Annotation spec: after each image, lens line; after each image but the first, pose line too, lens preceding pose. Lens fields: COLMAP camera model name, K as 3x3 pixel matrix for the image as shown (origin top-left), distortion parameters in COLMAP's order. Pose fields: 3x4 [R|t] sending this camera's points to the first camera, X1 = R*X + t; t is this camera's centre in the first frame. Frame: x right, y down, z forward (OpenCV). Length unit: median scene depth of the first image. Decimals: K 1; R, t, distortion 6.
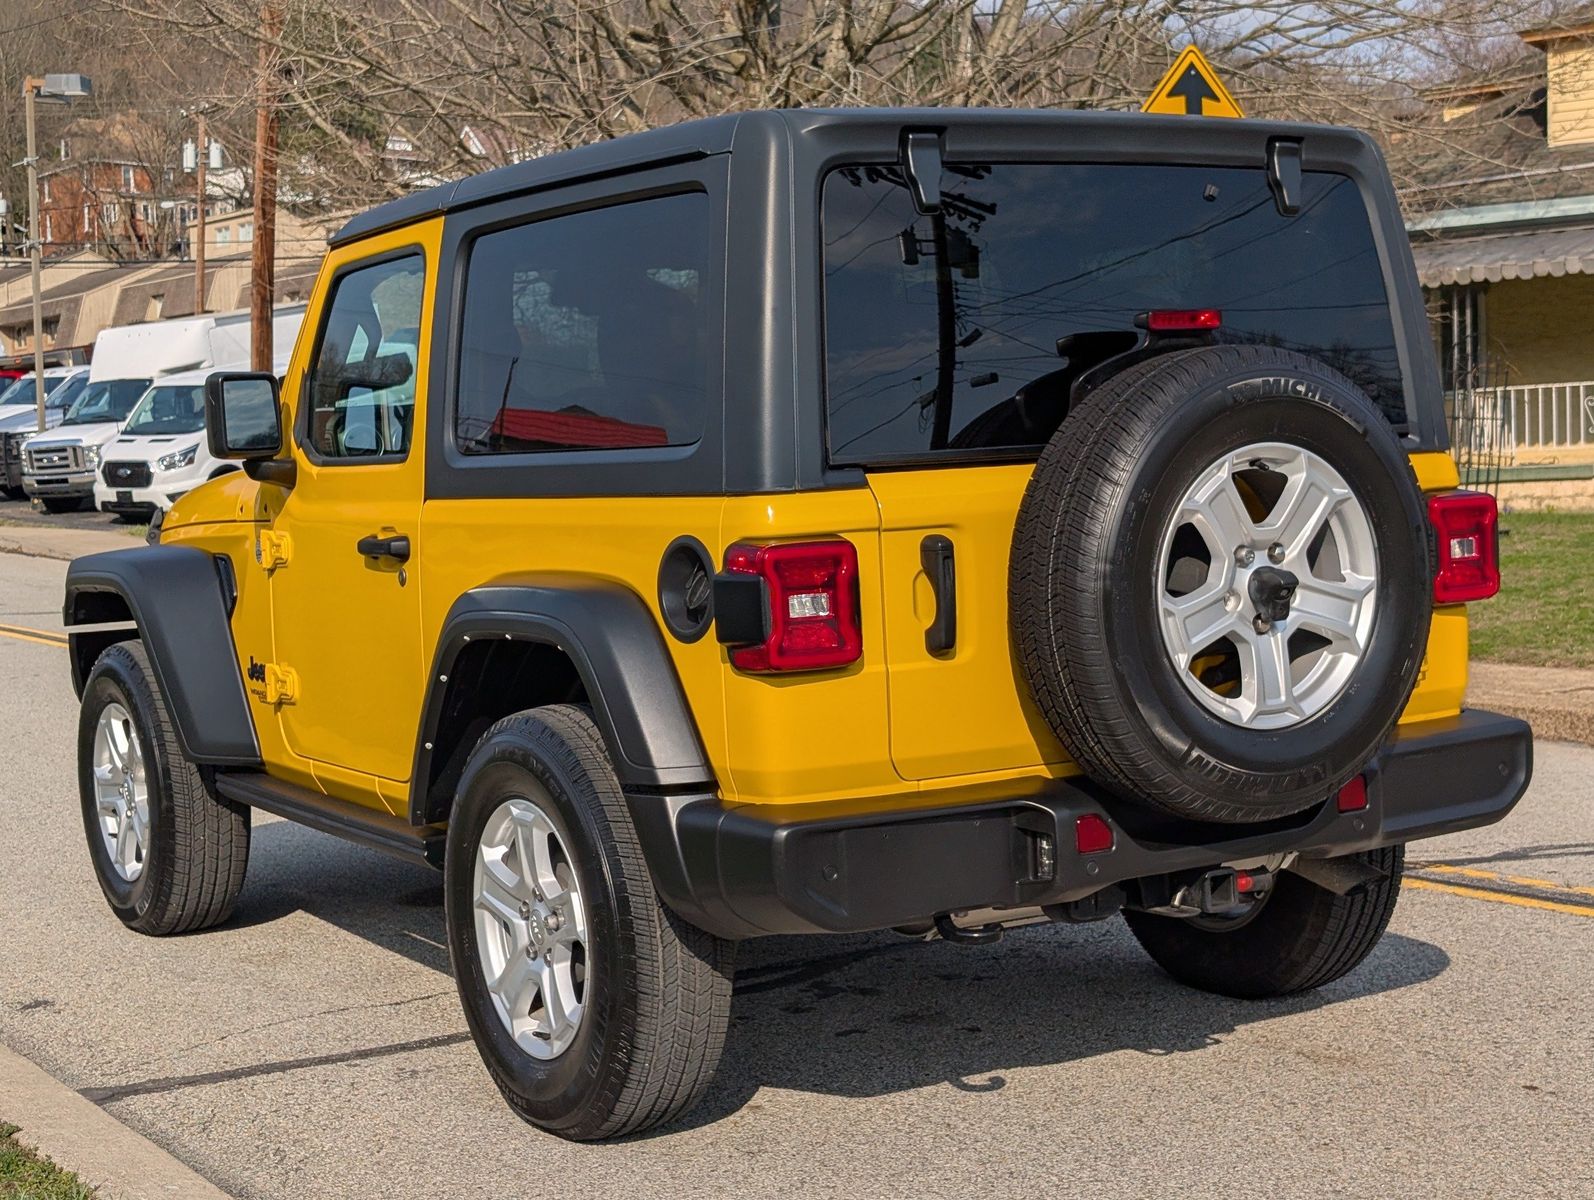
lens RADIAL K [[2492.0, 0, 797.4], [0, 2492.0, 631.9], [0, 0, 1]] dist [0.257799, -1.058601]
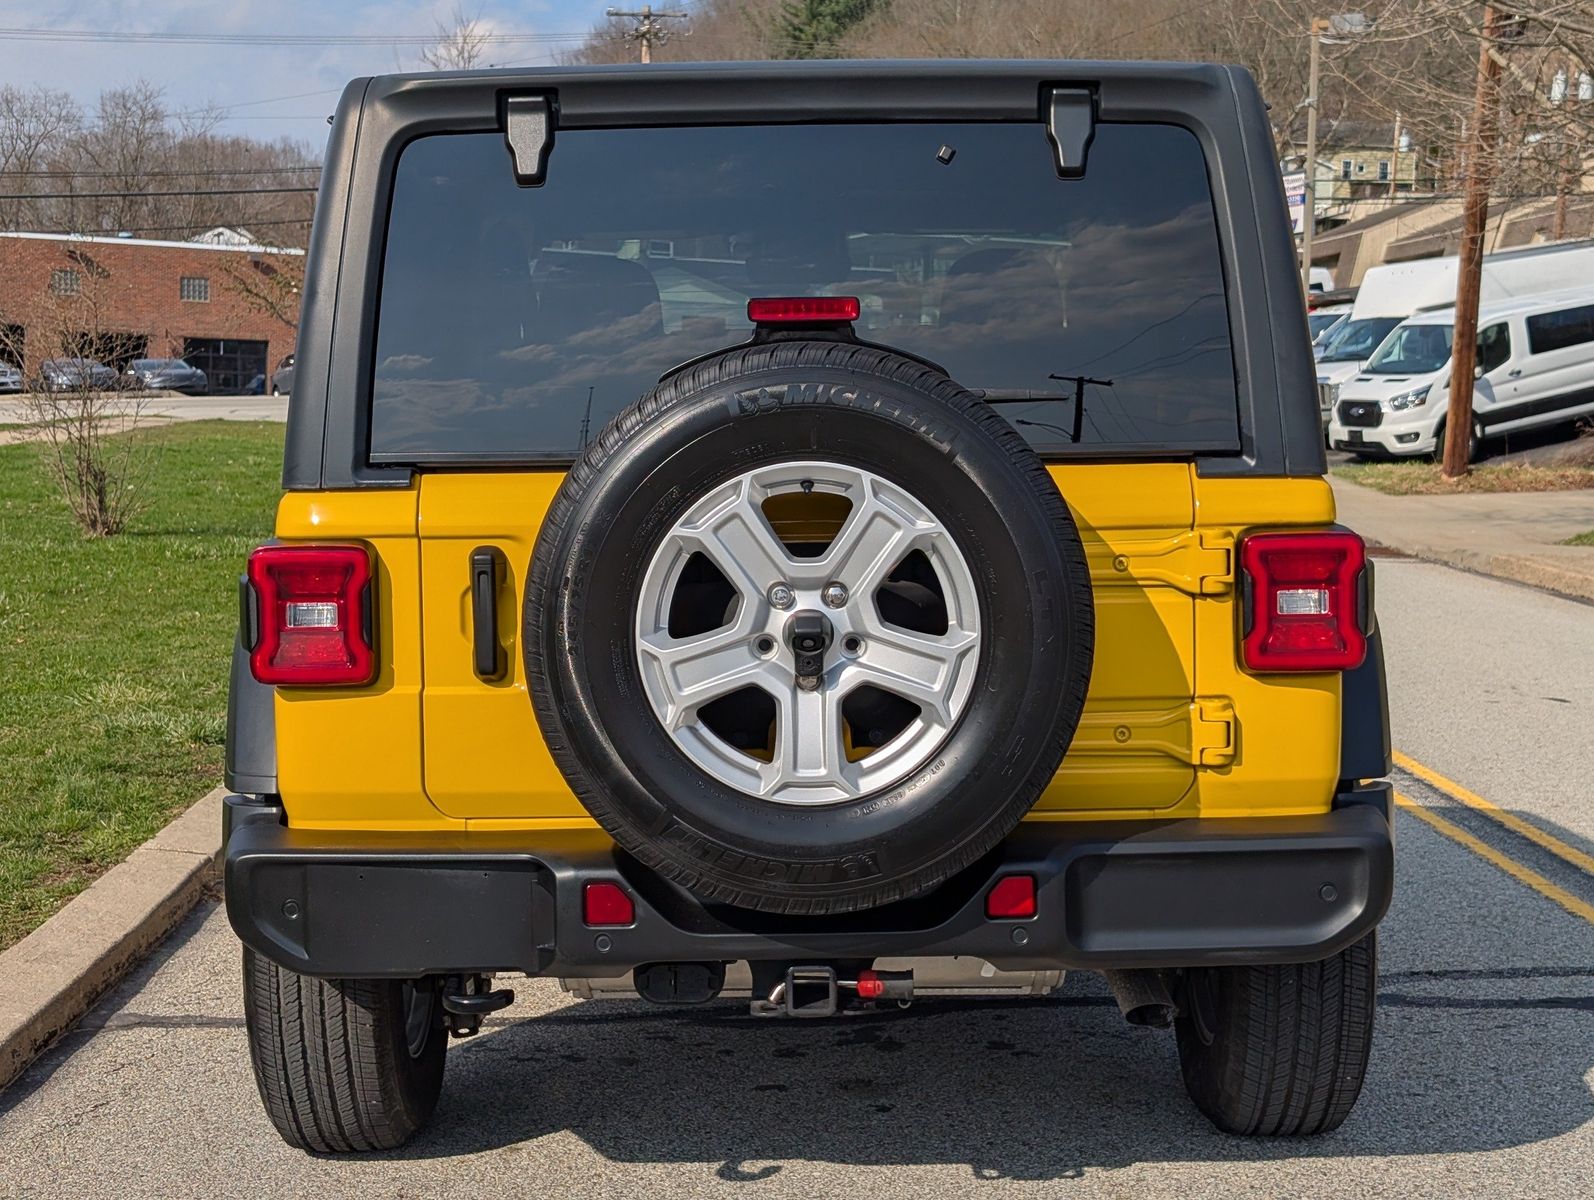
lens RADIAL K [[2496.6, 0, 821.0], [0, 2496.6, 596.4], [0, 0, 1]] dist [0.250279, -1.202639]
pose [[0.849536, 0.072691, -0.522499, 0.559549], [-0.066128, 0.997322, 0.031231, -0.051060], [0.523370, 0.008020, 0.852068, 0.270014]]
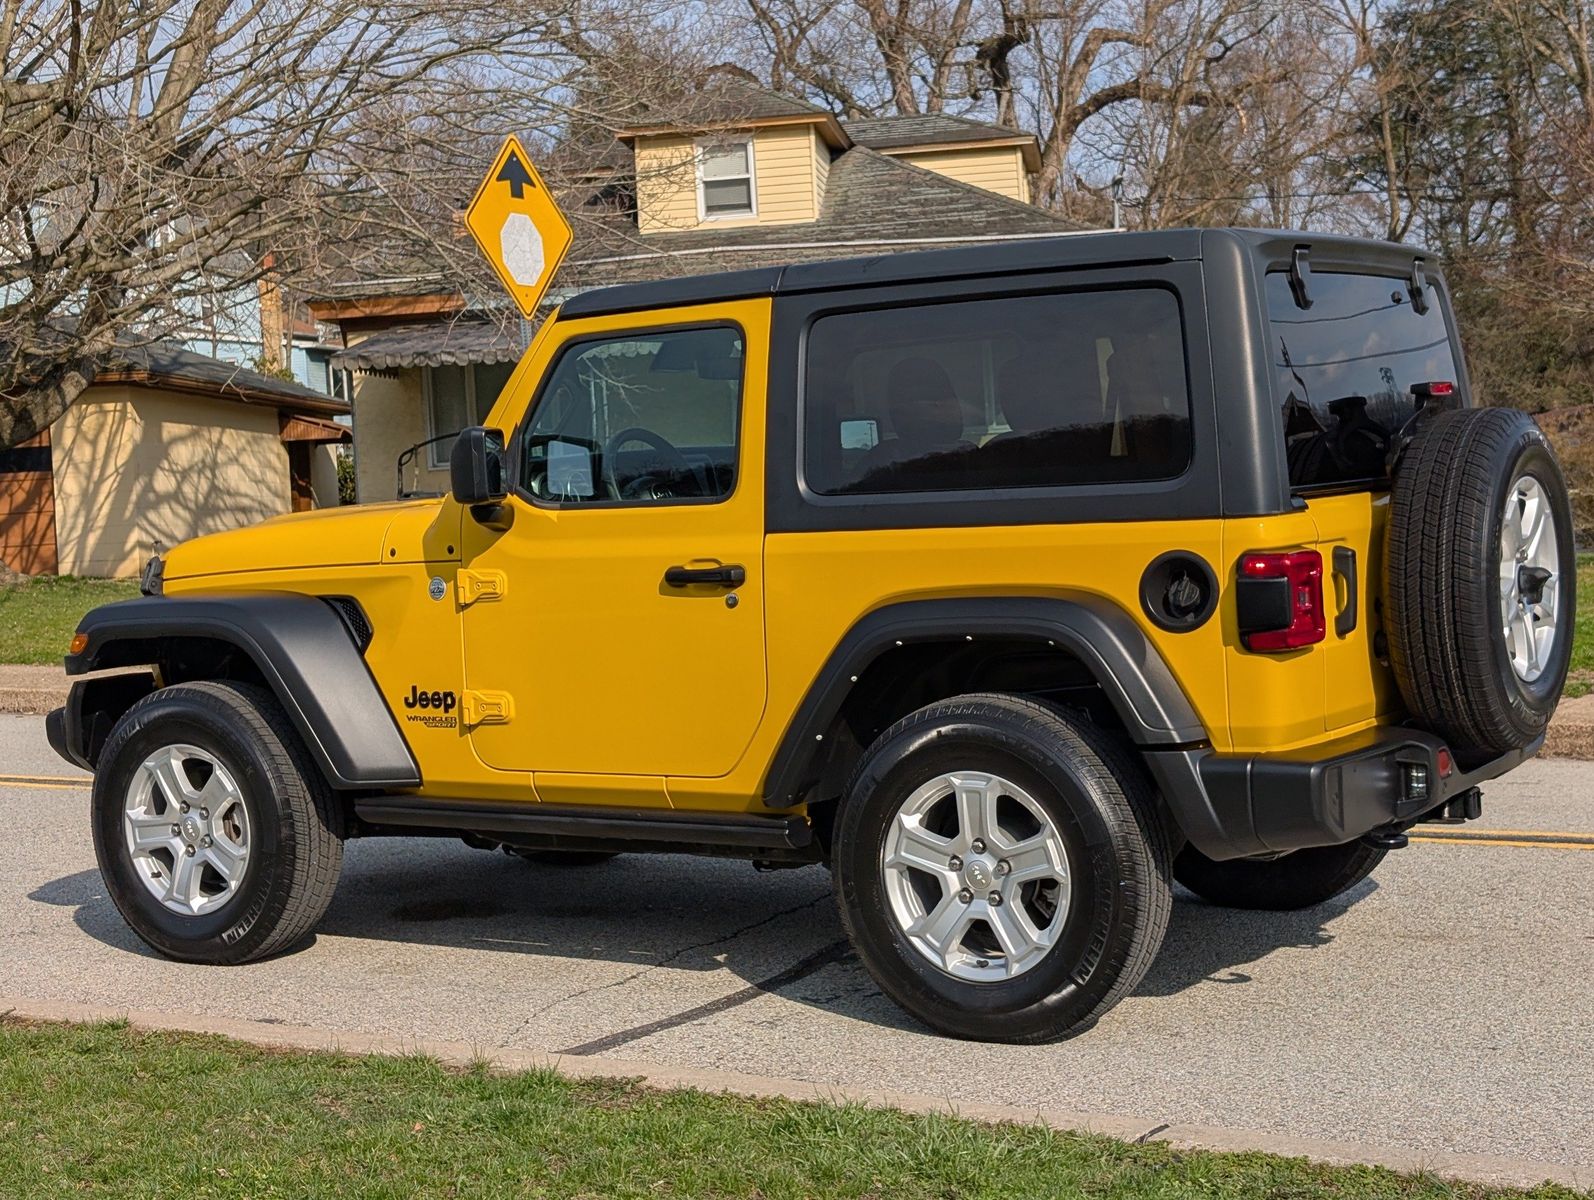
lens RADIAL K [[2496.6, 0, 821.0], [0, 2496.6, 596.4], [0, 0, 1]] dist [0.250279, -1.202639]
pose [[0.891760, -0.026145, 0.451752, -0.720343], [0.043825, 0.998626, -0.028715, 0.013047], [-0.450381, 0.045405, 0.891681, -0.068609]]
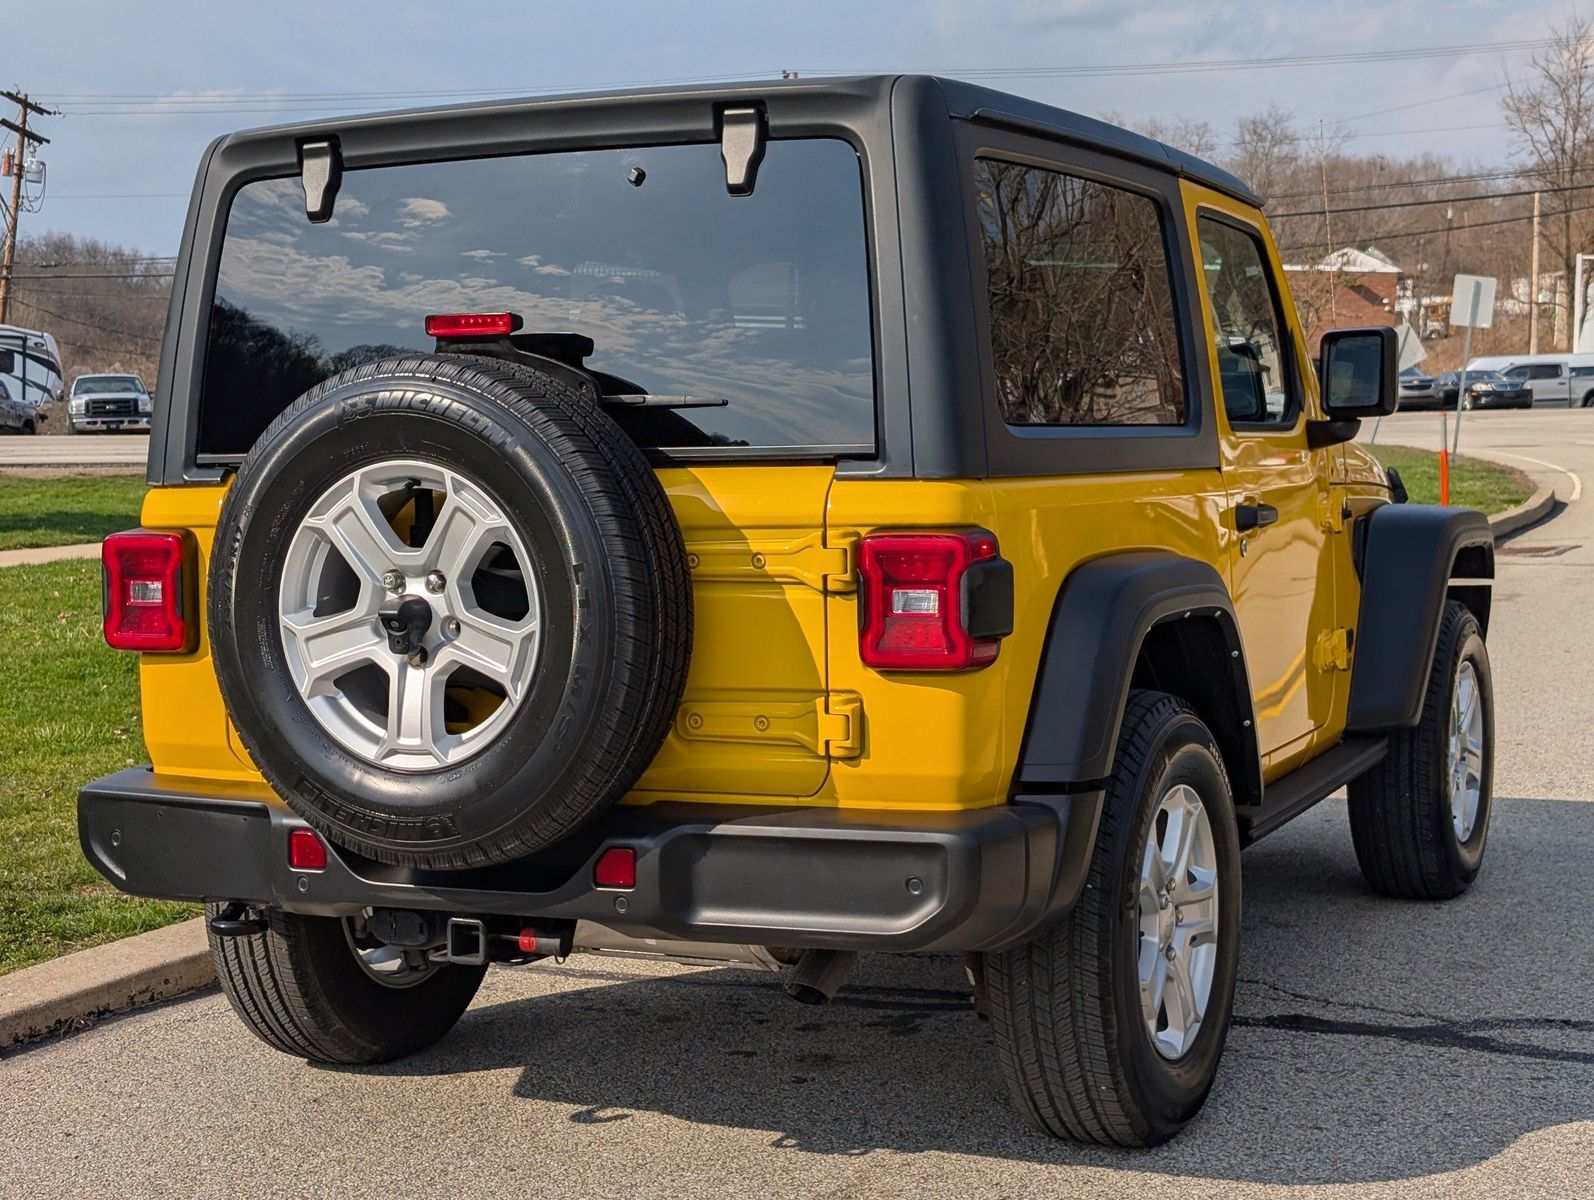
lens RADIAL K [[2492.0, 0, 797.4], [0, 2492.0, 631.9], [0, 0, 1]] dist [0.257799, -1.058601]
pose [[0.533146, 0.097622, -0.840372, 0.934383], [-0.072301, 0.994944, 0.069709, -0.078436], [0.842928, 0.023595, 0.537508, 0.563897]]
